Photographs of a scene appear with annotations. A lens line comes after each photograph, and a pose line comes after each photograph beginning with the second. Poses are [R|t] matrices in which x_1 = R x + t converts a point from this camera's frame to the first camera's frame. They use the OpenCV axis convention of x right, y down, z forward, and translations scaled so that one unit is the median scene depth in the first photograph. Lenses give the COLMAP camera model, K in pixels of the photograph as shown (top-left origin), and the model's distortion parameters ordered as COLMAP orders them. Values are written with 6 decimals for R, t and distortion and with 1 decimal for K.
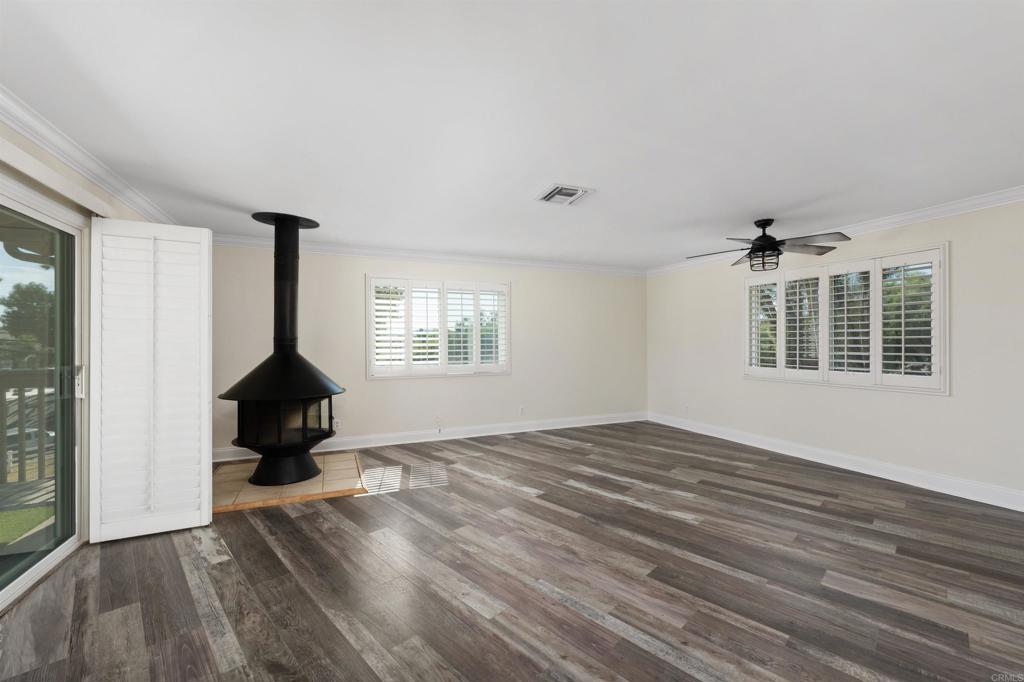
lens RADIAL K [[419.1, 0, 505.0], [0, 419.1, 343.3], [0, 0, 1]] dist [0.003370, 0.000310]
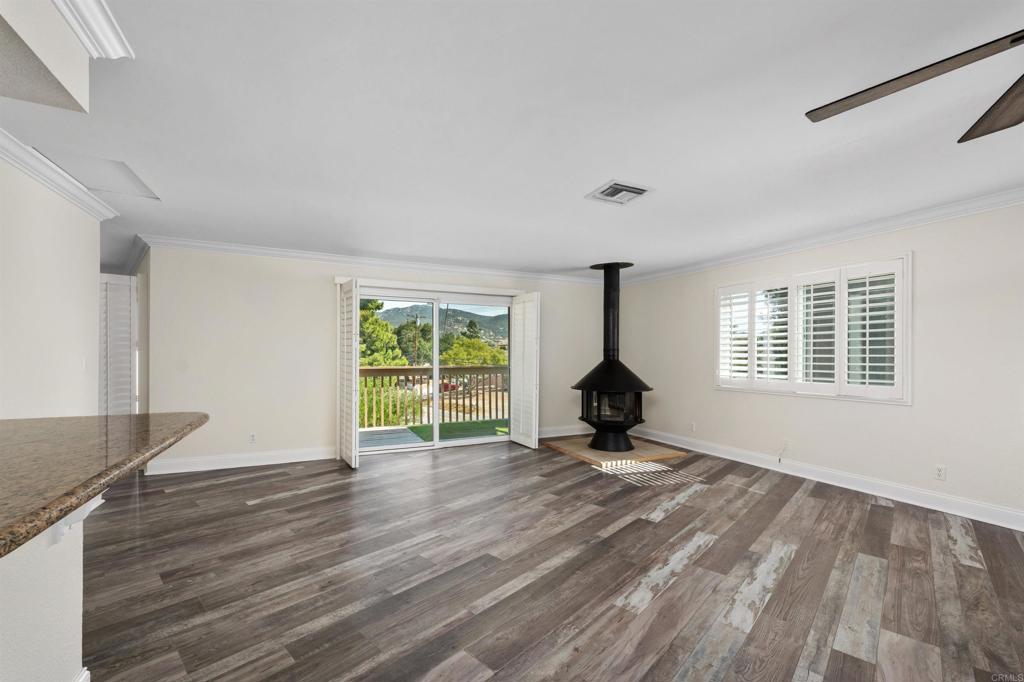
lens RADIAL K [[419.1, 0, 504.5], [0, 419.1, 348.6], [0, 0, 1]] dist [0.003370, 0.000310]
pose [[0.032302, -0.018123, -0.999314, 0.923078], [0.001092, 0.999836, -0.018097, 0.006842], [0.999478, -0.000507, 0.032316, 0.620999]]
